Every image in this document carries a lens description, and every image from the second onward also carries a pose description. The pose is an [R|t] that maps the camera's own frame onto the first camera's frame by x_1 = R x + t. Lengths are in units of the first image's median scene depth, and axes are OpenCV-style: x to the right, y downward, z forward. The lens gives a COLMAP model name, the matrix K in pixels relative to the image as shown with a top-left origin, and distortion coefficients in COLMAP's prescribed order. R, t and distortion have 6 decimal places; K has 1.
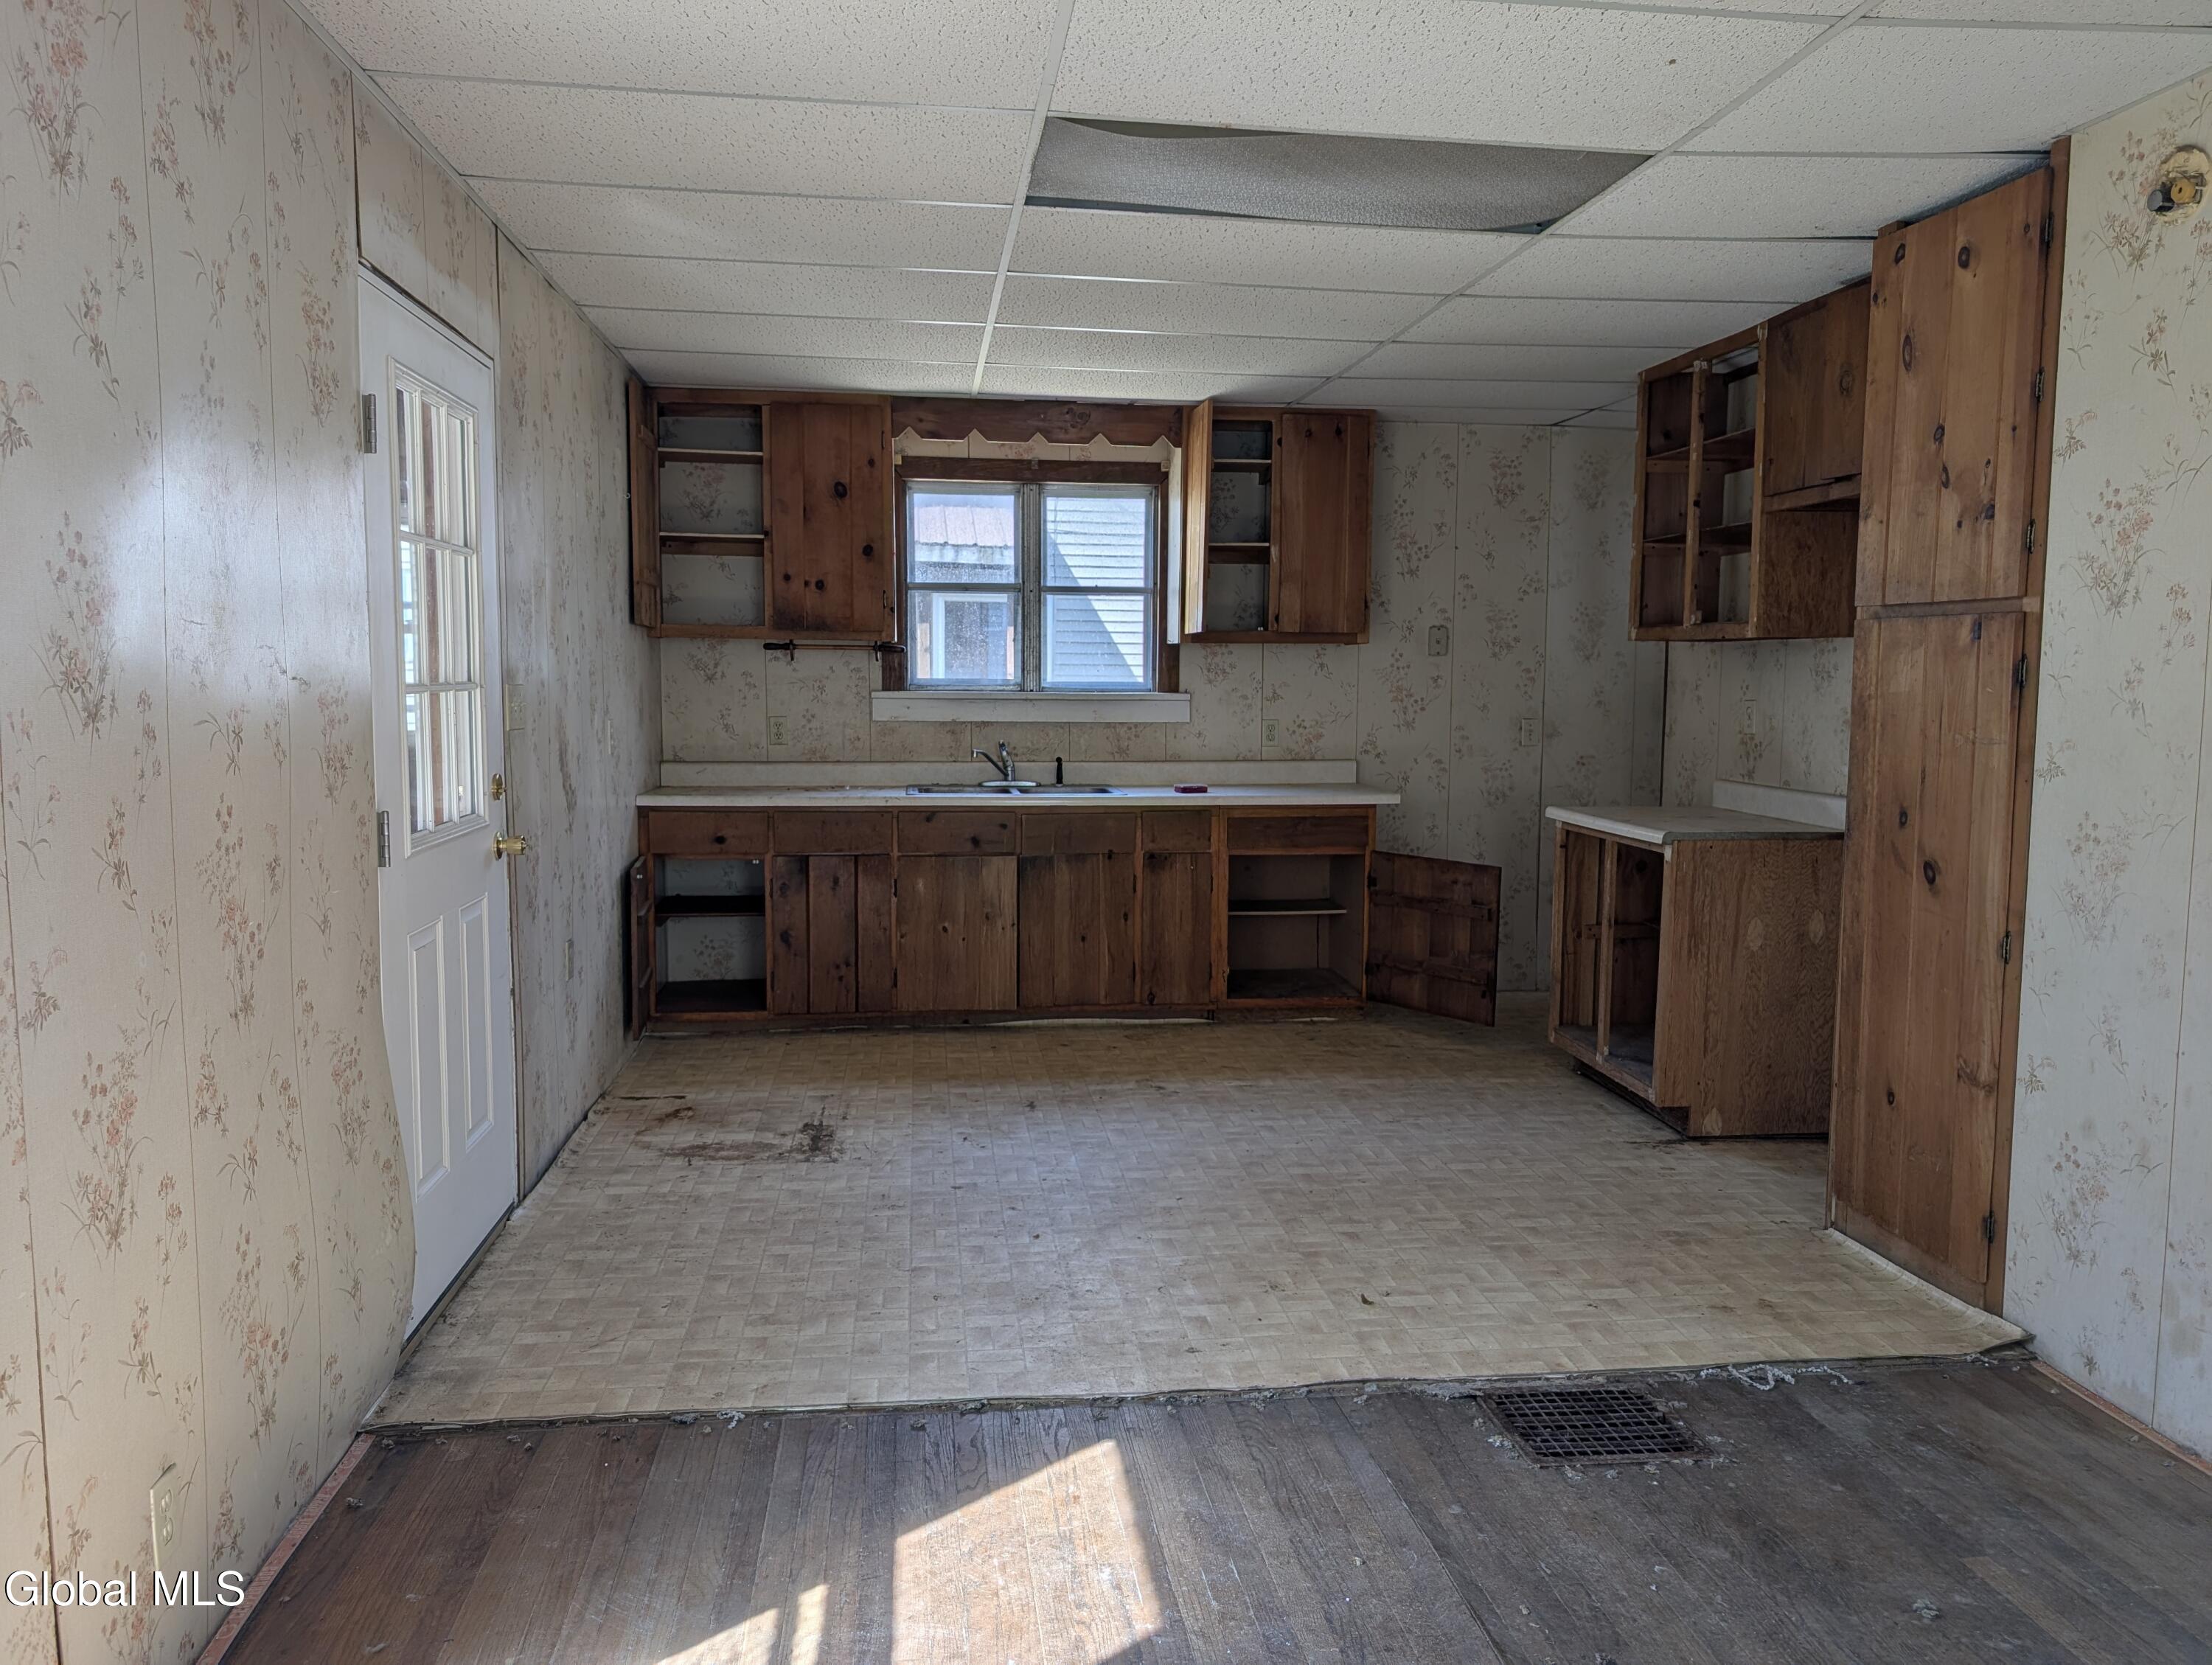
lens RADIAL K [[1591.8, 0, 1109.8], [0, 1591.8, 837.8], [0, 0, 1]] dist [0.028511, -0.018514]
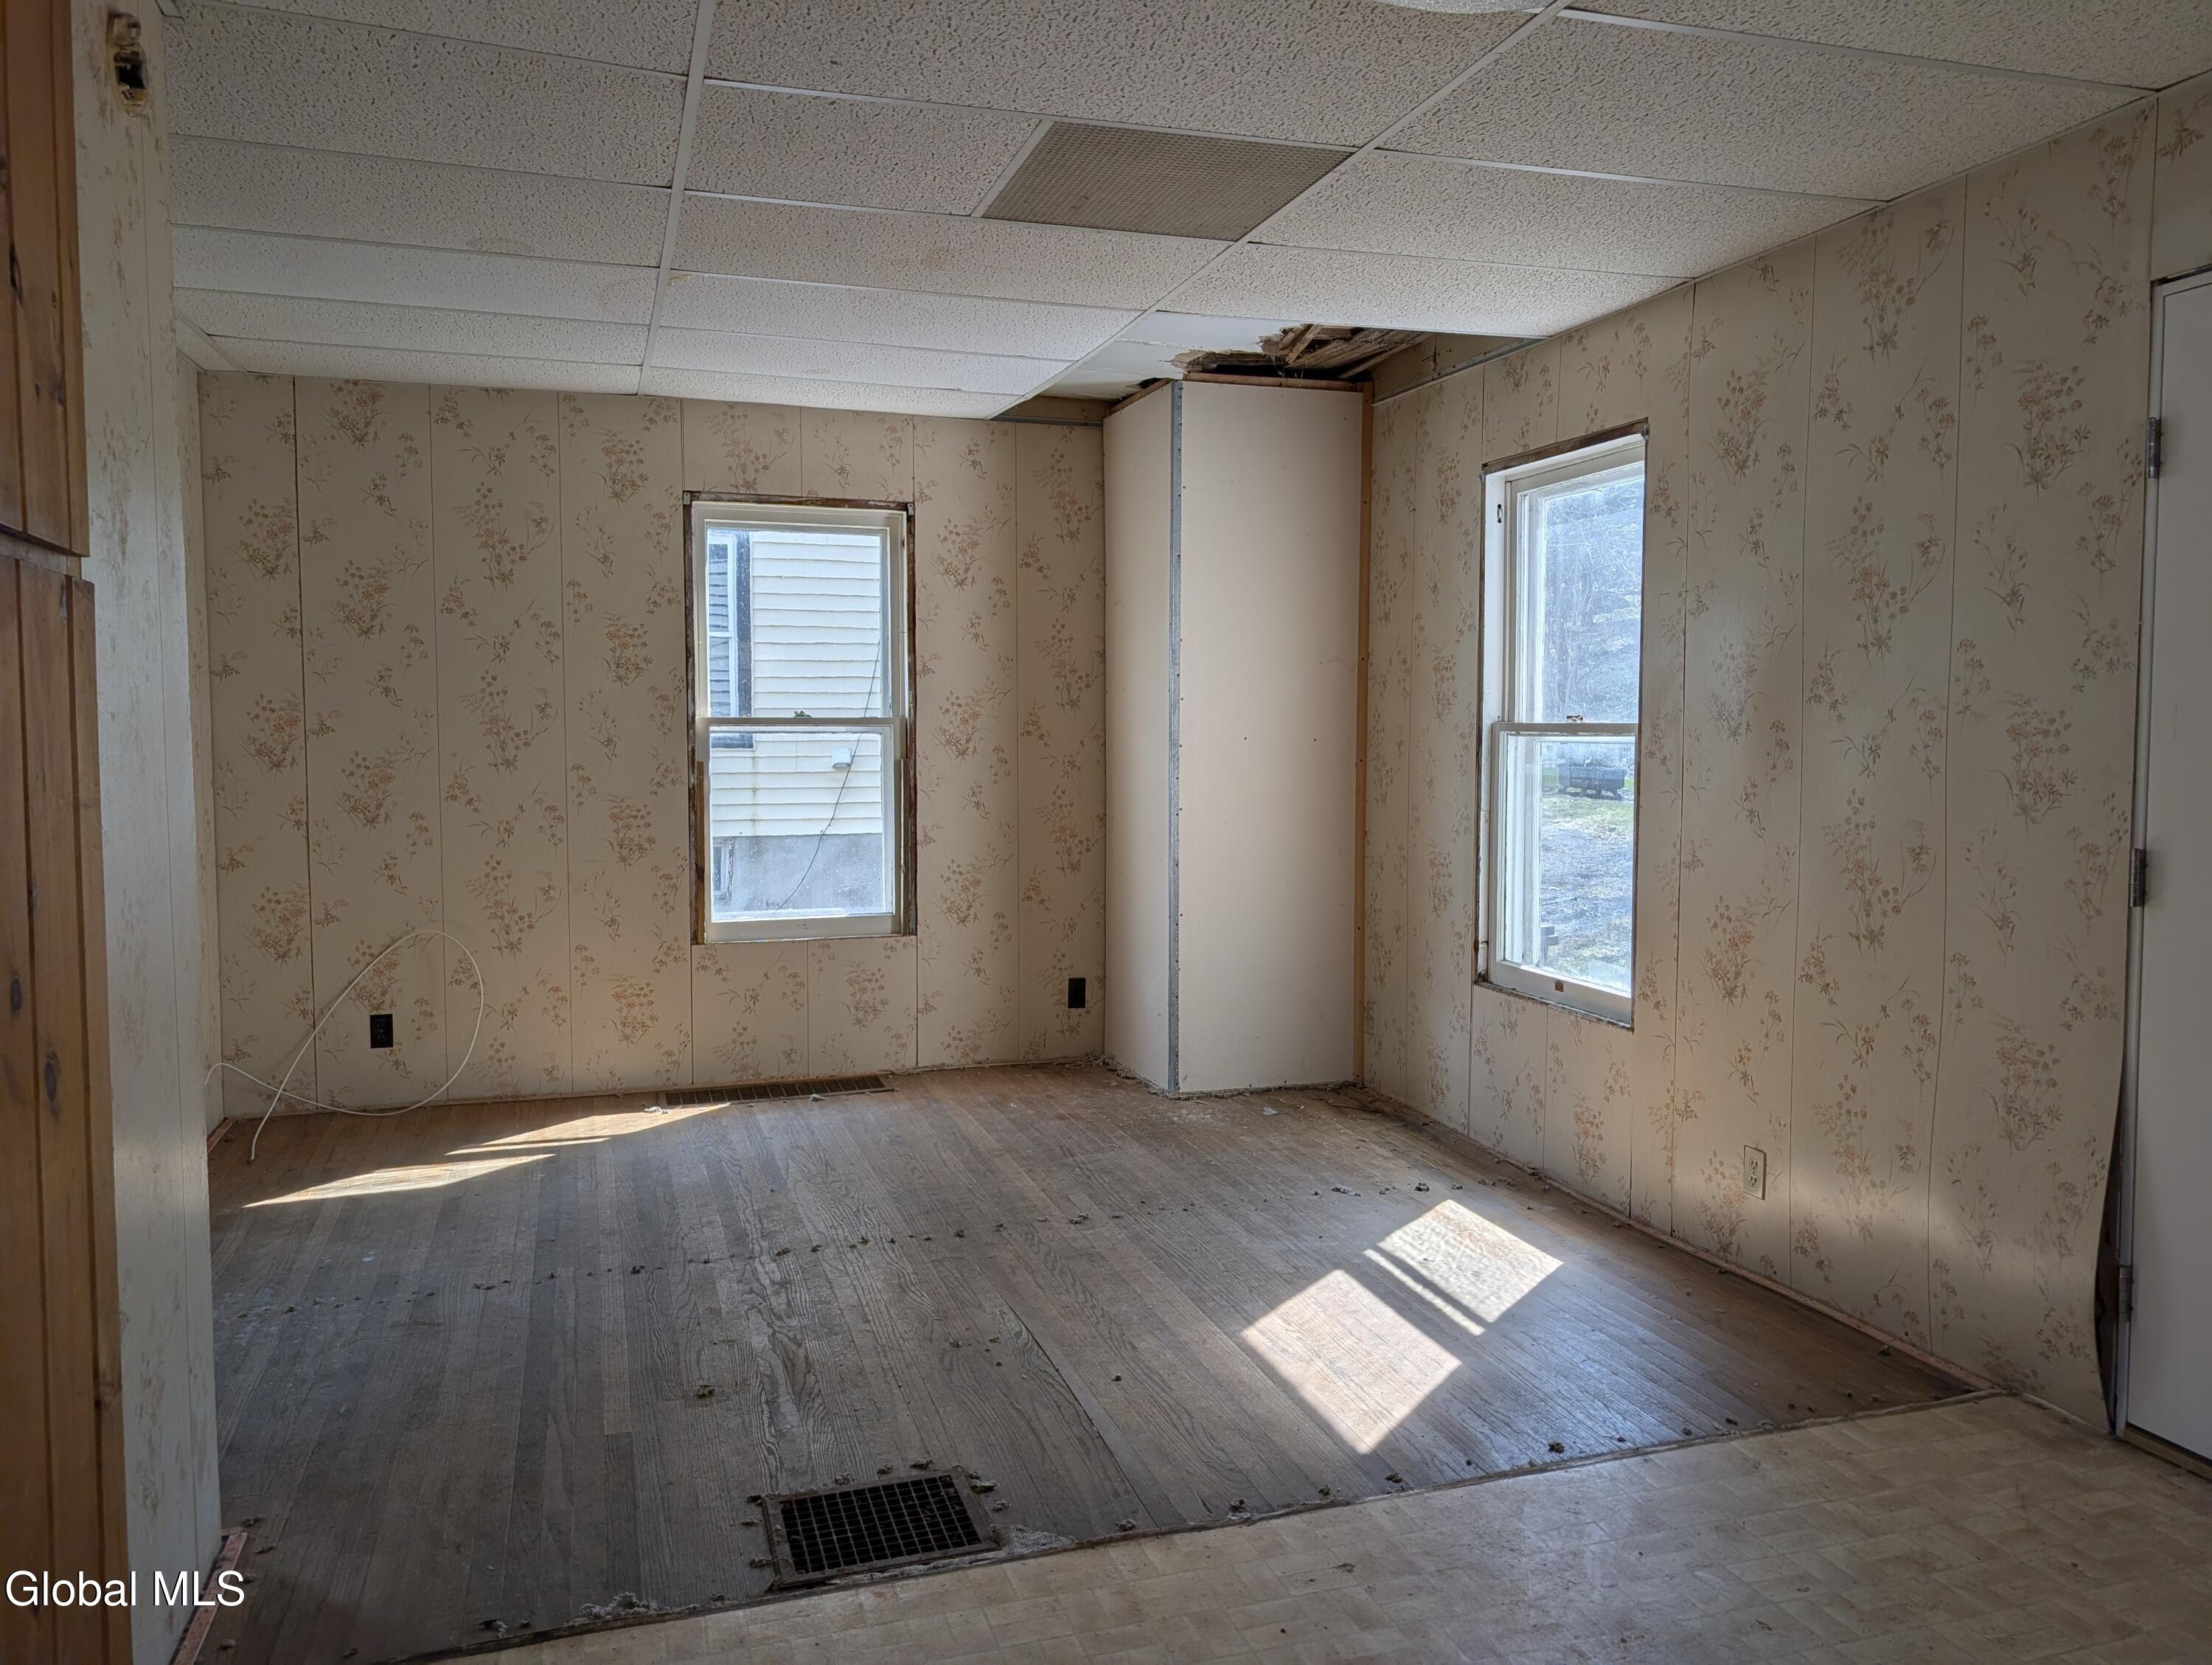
lens RADIAL K [[1591.8, 0, 1107.1], [0, 1591.8, 818.1], [0, 0, 1]] dist [0.028511, -0.018514]
pose [[-0.981979, 0.003676, -0.188954, 0.319220], [-0.026195, 0.987513, 0.155344, -0.159463], [0.187165, 0.157495, -0.969621, 1.715077]]
